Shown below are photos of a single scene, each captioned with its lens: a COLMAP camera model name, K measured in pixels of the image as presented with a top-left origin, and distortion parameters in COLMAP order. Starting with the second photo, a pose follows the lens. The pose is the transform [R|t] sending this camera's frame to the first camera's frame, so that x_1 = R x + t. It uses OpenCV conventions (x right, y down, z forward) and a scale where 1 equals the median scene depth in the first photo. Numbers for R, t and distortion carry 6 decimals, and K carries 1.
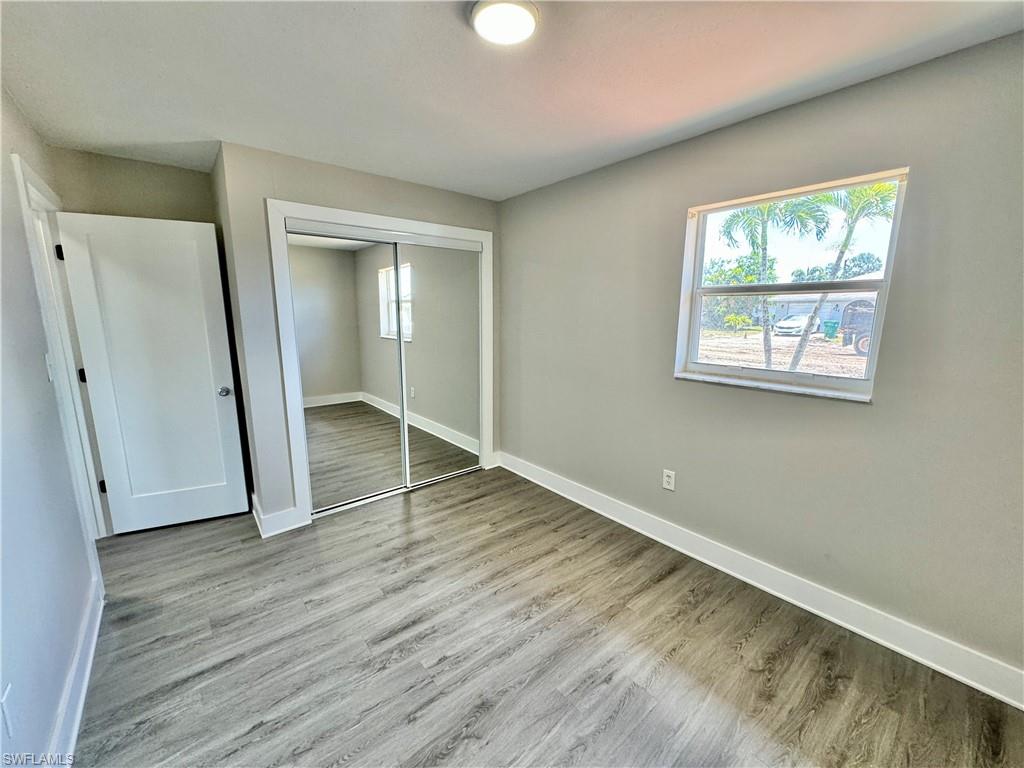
lens RADIAL K [[407.5, 0, 511.8], [0, 407.5, 385.5], [0, 0, 1]] dist [-0.000988, 0.000168]
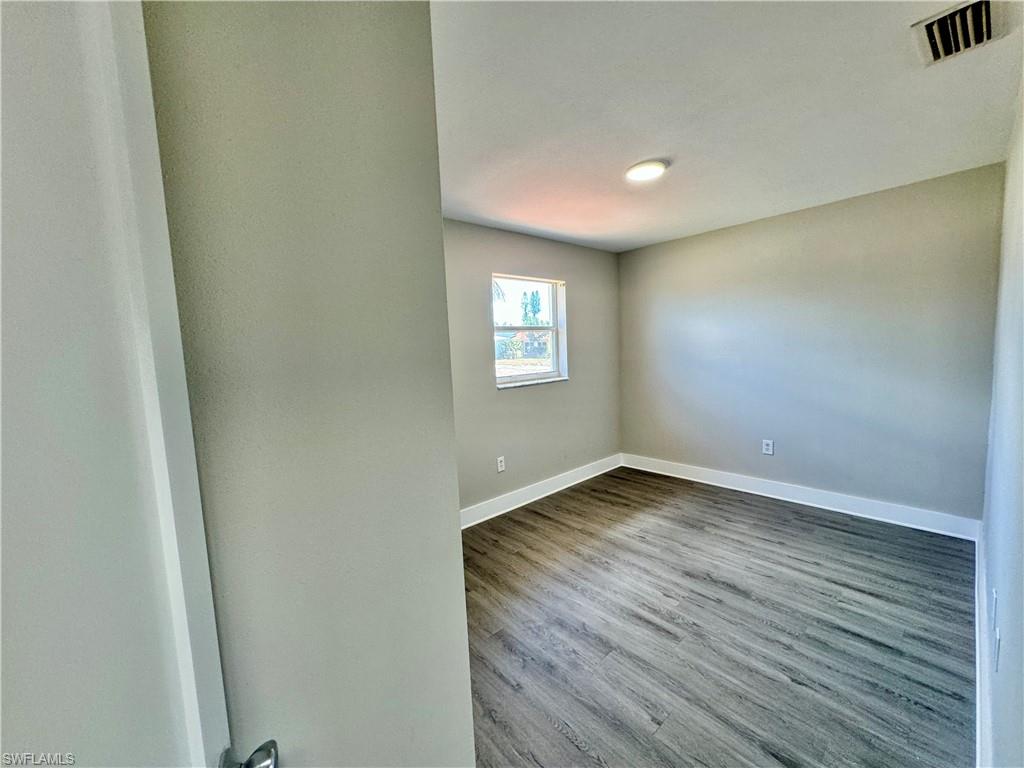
lens RADIAL K [[407.5, 0, 511.8], [0, 407.5, 385.5], [0, 0, 1]] dist [-0.000988, 0.000168]
pose [[-0.030218, -0.097819, 0.994745, -1.281754], [0.218506, 0.970483, 0.102071, -0.209979], [-0.975368, 0.220443, -0.007952, 1.239131]]
